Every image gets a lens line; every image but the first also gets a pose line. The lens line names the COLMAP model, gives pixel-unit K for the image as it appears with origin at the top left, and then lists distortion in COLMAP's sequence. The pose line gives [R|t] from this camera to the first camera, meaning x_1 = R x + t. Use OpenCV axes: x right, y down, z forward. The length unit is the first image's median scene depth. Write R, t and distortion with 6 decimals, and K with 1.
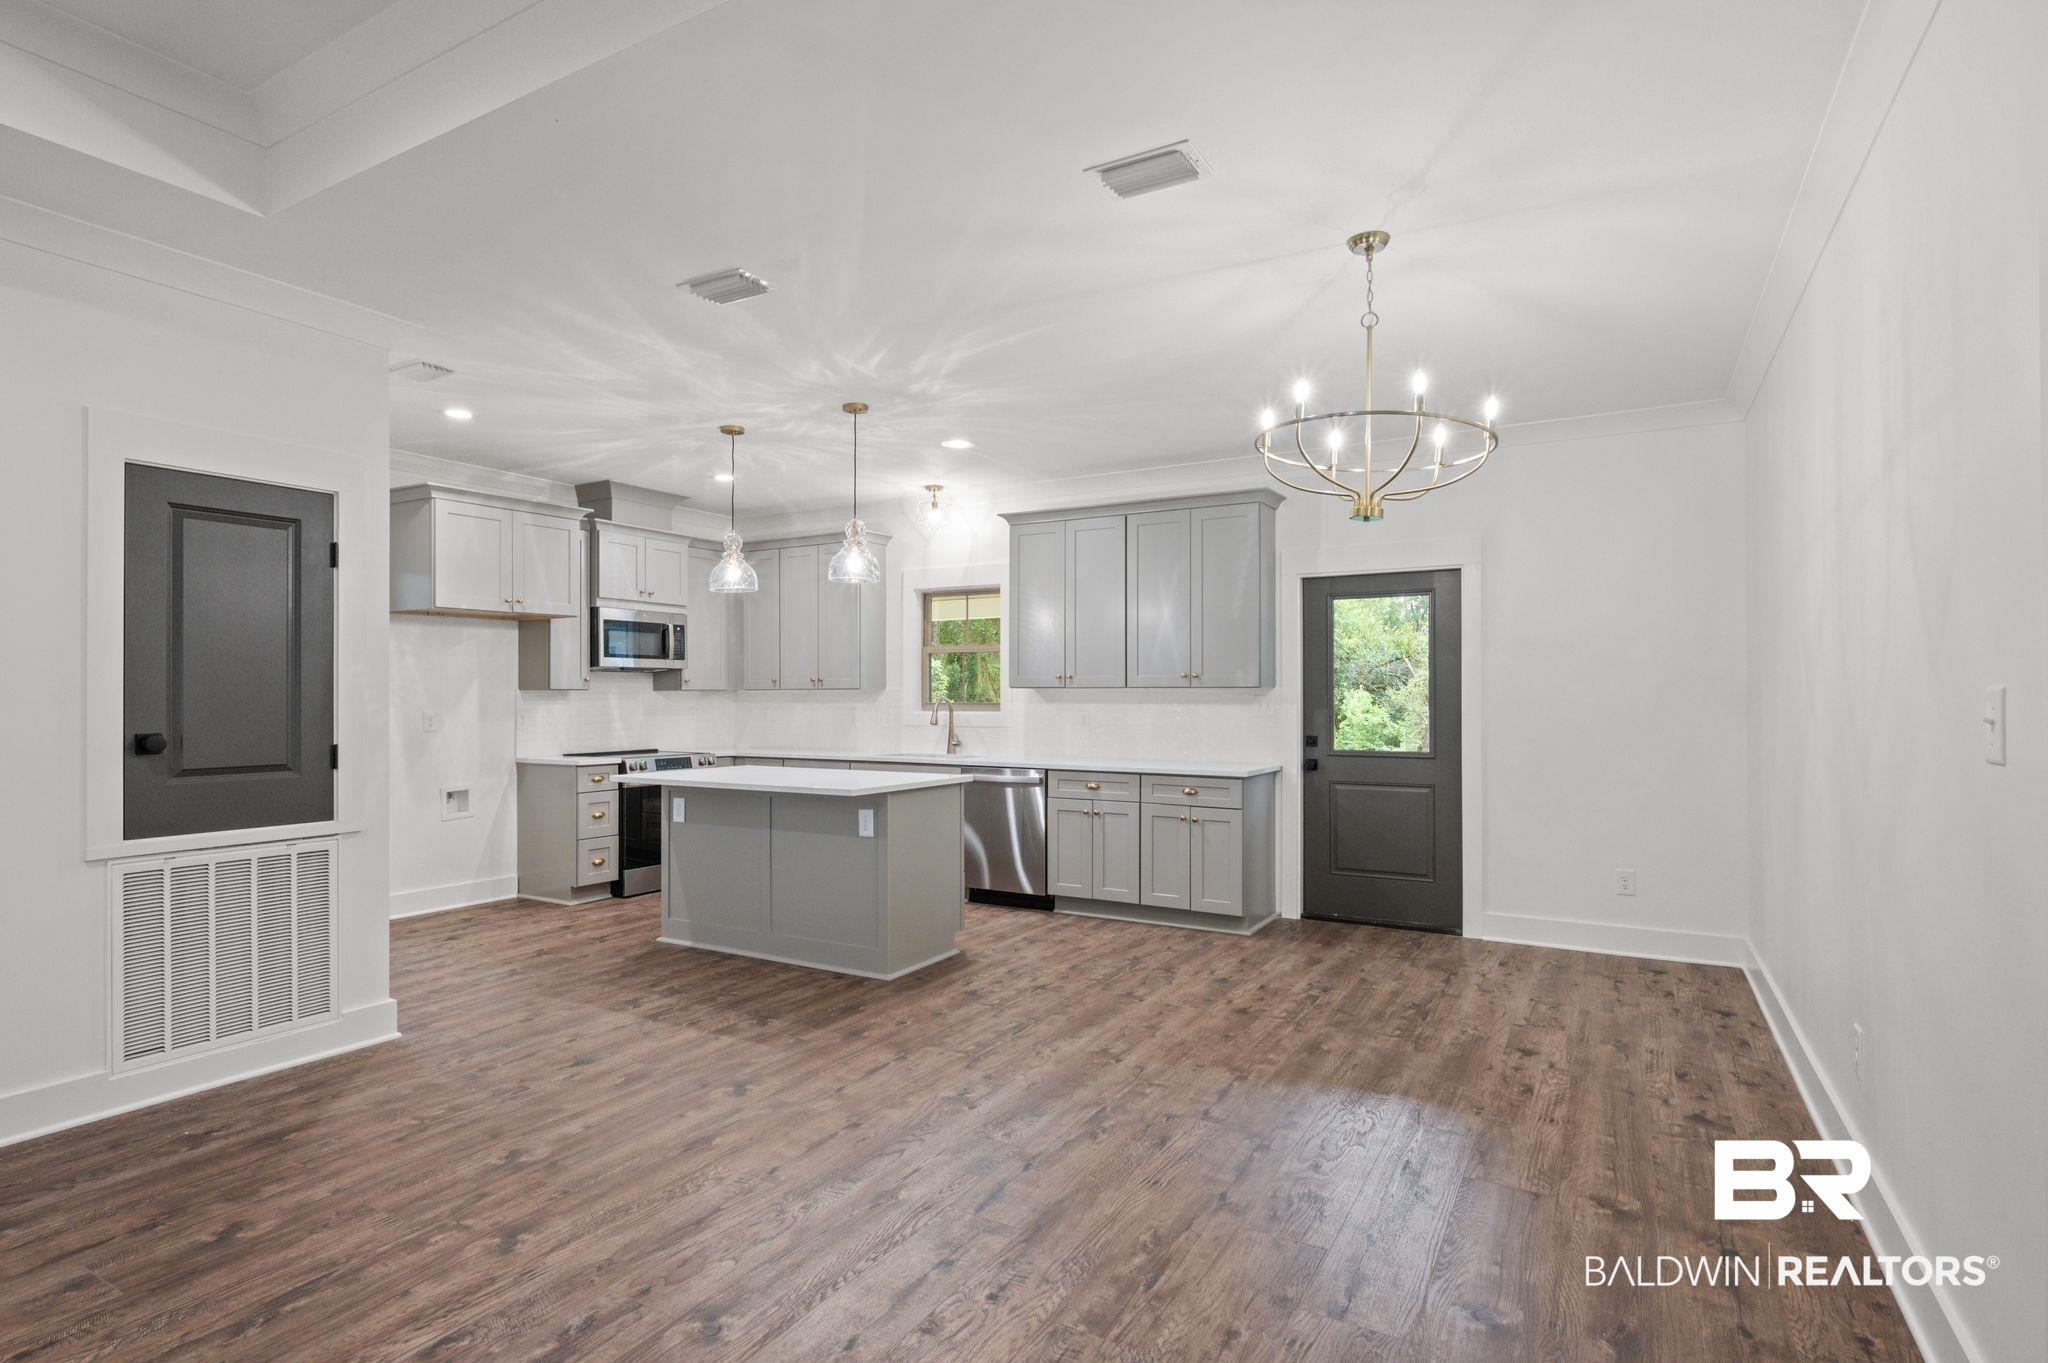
lens RADIAL K [[1028.4, 0, 1018.5], [0, 1028.4, 693.6], [0, 0, 1]] dist [-0.003197, 0.000195]
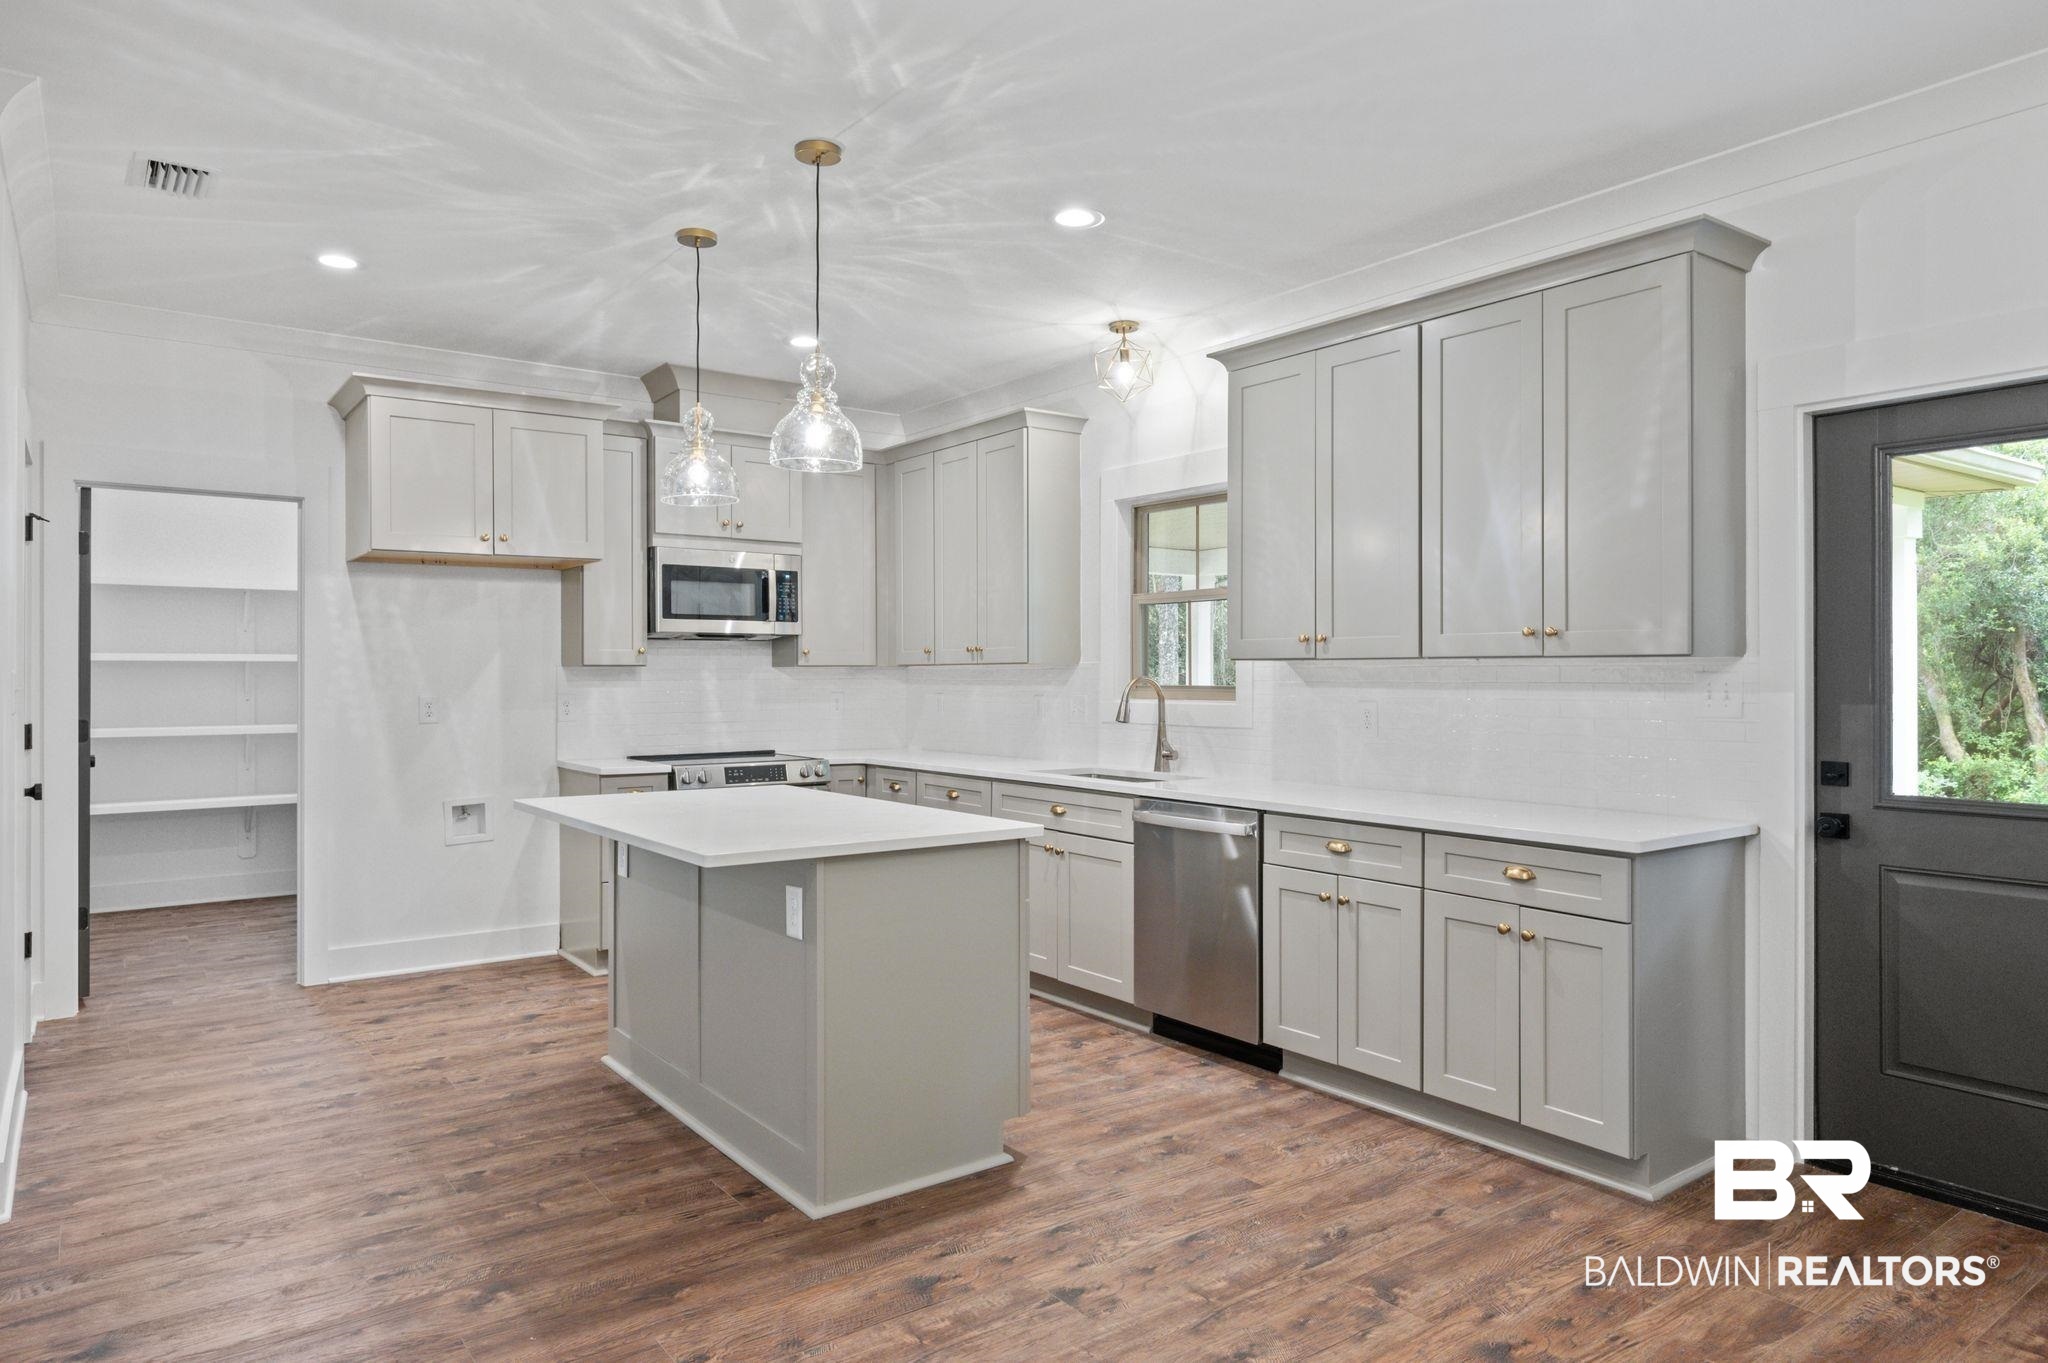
lens RADIAL K [[1253.0, 0, 1022.4], [0, 1253.0, 675.7], [0, 0, 1]] dist [-0.003464, -0.000313]
pose [[0.920798, -0.000144, -0.390039, 0.180112], [0.001621, 0.999993, 0.003456, 0.000605], [0.390036, -0.003814, 0.920792, 0.373815]]
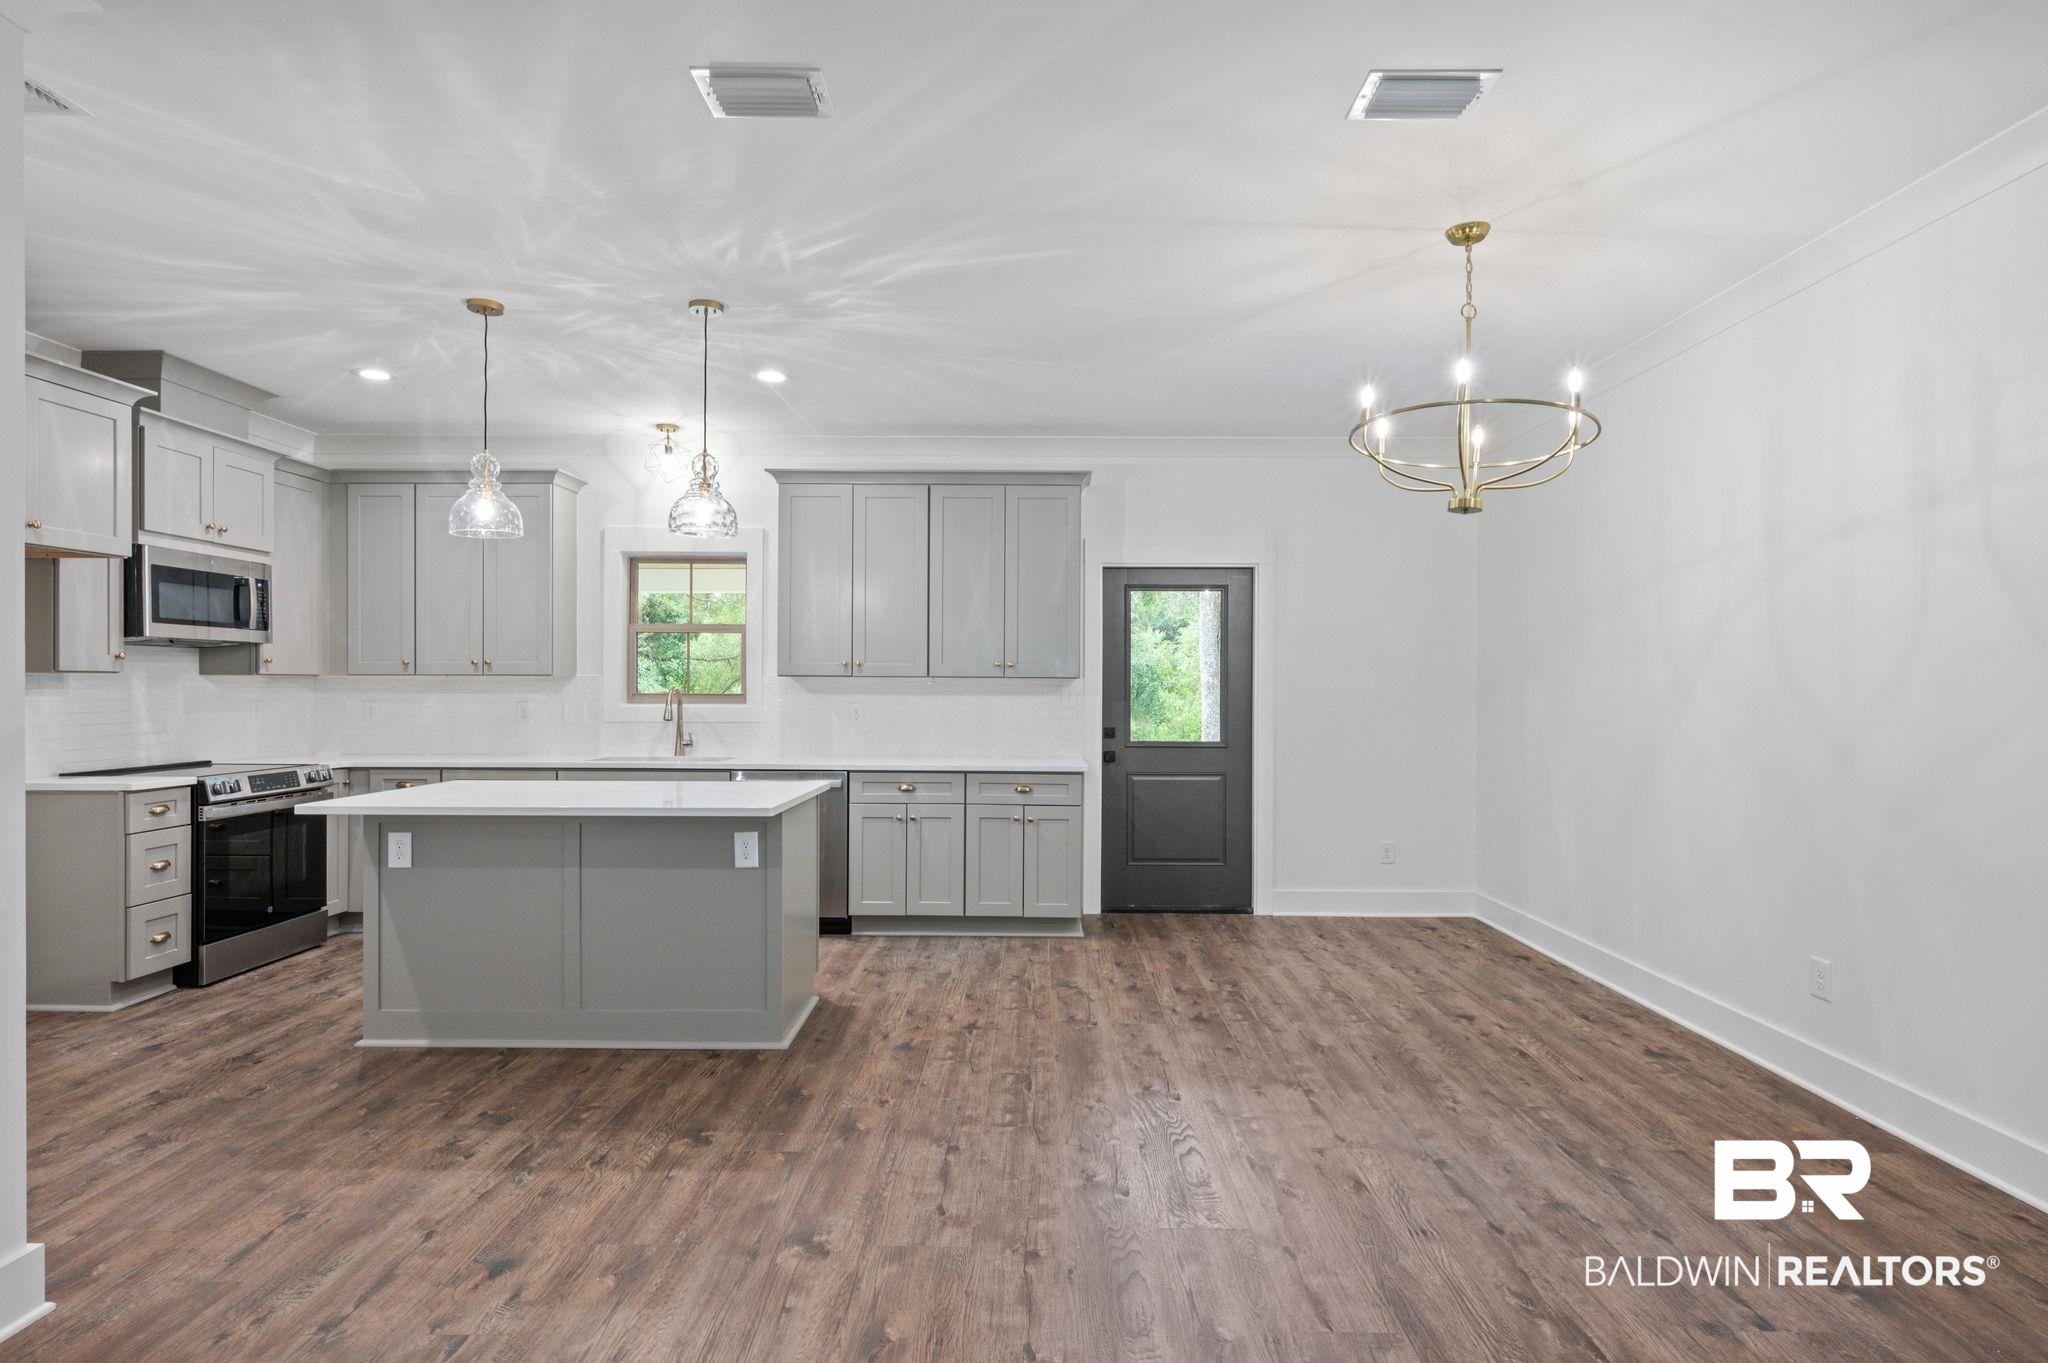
lens RADIAL K [[1028.4, 0, 1023.2], [0, 1028.4, 694.0], [0, 0, 1]] dist [-0.003197, 0.000195]
pose [[0.868115, 0.001152, 0.496363, -0.293670], [-0.006128, 0.999946, 0.008397, 0.001056], [-0.496326, -0.010331, 0.868075, 0.192290]]
